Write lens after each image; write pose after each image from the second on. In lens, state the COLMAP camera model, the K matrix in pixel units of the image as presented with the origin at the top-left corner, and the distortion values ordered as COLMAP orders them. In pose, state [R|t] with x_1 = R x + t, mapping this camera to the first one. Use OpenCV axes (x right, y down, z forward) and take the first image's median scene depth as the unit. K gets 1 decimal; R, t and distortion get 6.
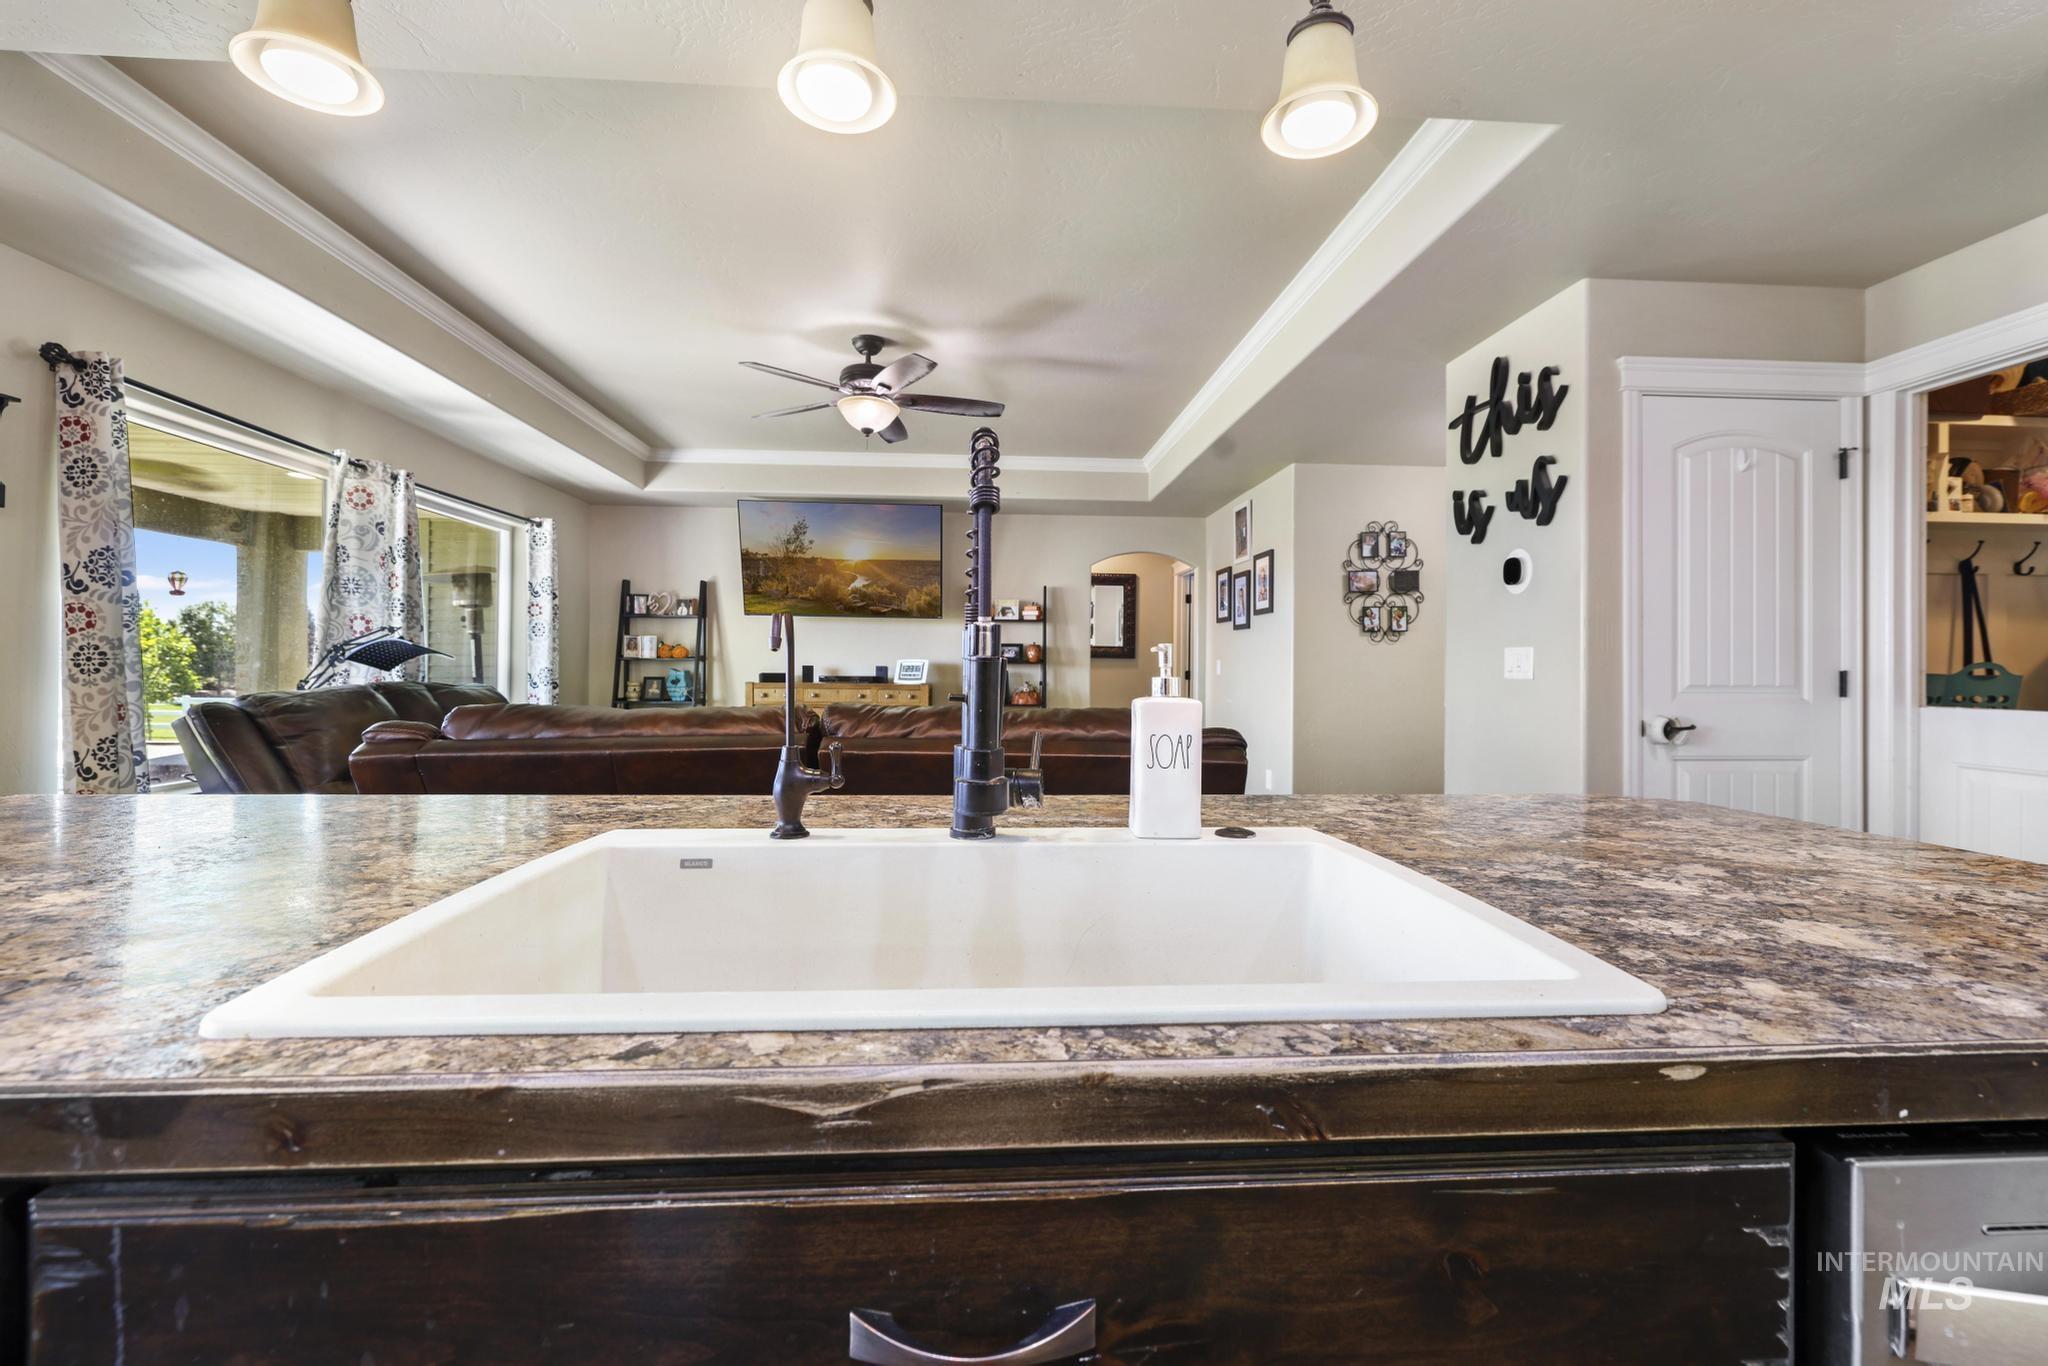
lens RADIAL K [[870.9, 0, 1021.7], [0, 870.9, 669.1], [0, 0, 1]] dist [-0.000716, 0.000110]
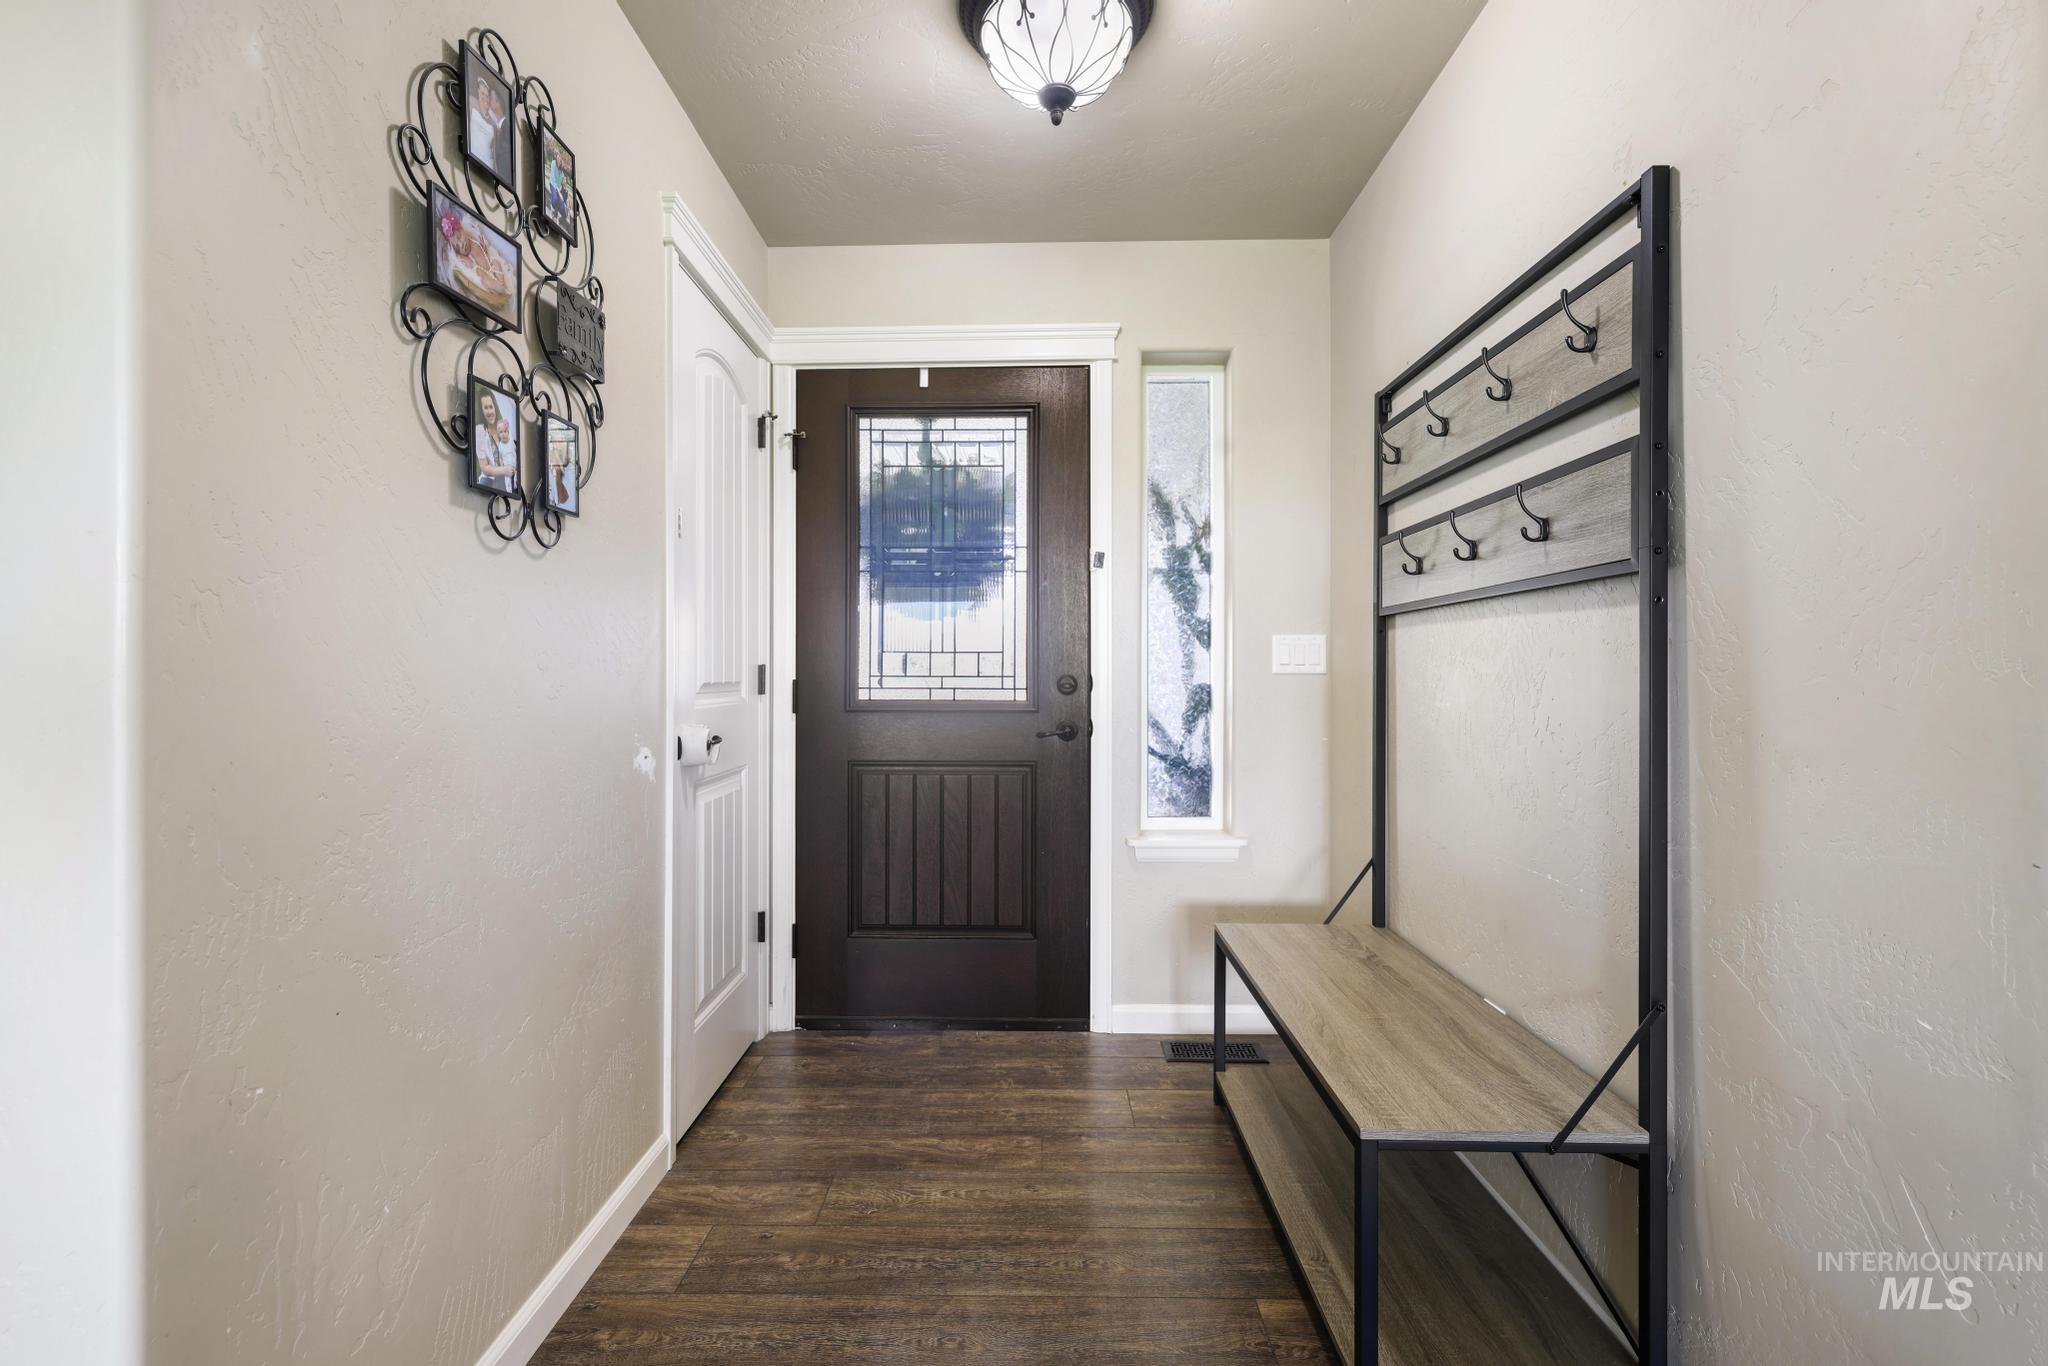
lens RADIAL K [[870.9, 0, 1021.7], [0, 870.9, 669.1], [0, 0, 1]] dist [-0.000716, 0.000110]
pose [[0.076623, -0.007641, 0.997031, 0.175327], [0.001282, 0.999971, 0.007565, 0.003623], [-0.997059, 0.000698, 0.076630, 0.839363]]
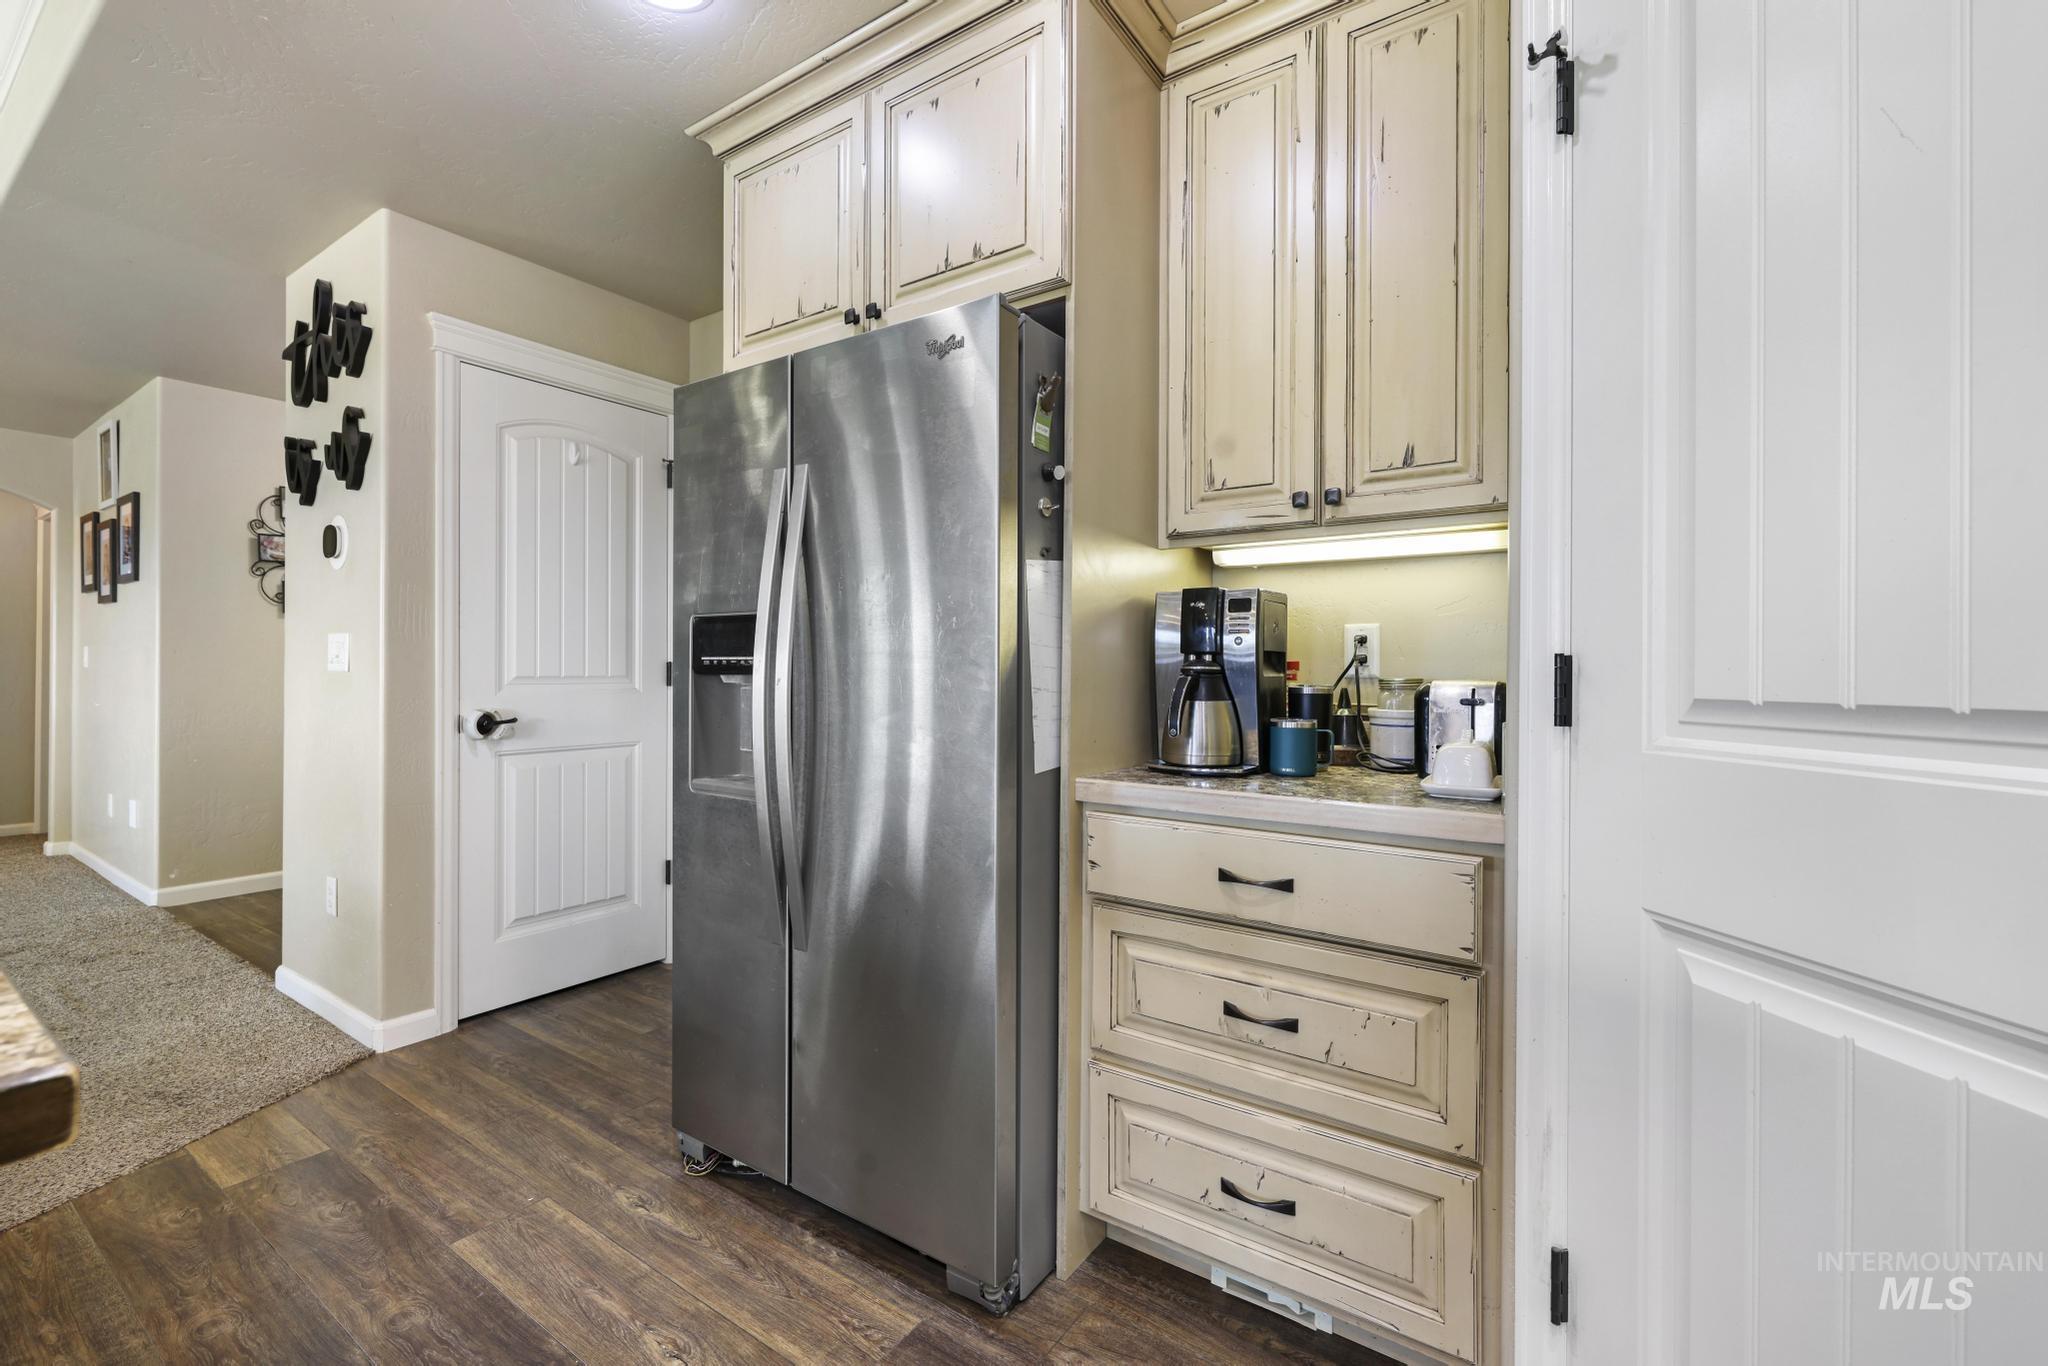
lens RADIAL K [[848.9, 0, 1059.2], [0, 848.9, 667.8], [0, 0, 1]] dist [-0.001914, -0.000368]
pose [[0.603113, -0.004241, 0.797644, 0.201532], [-0.001728, 0.999977, 0.006624, 0.000805], [-0.797654, -0.005373, 0.603092, -0.024384]]
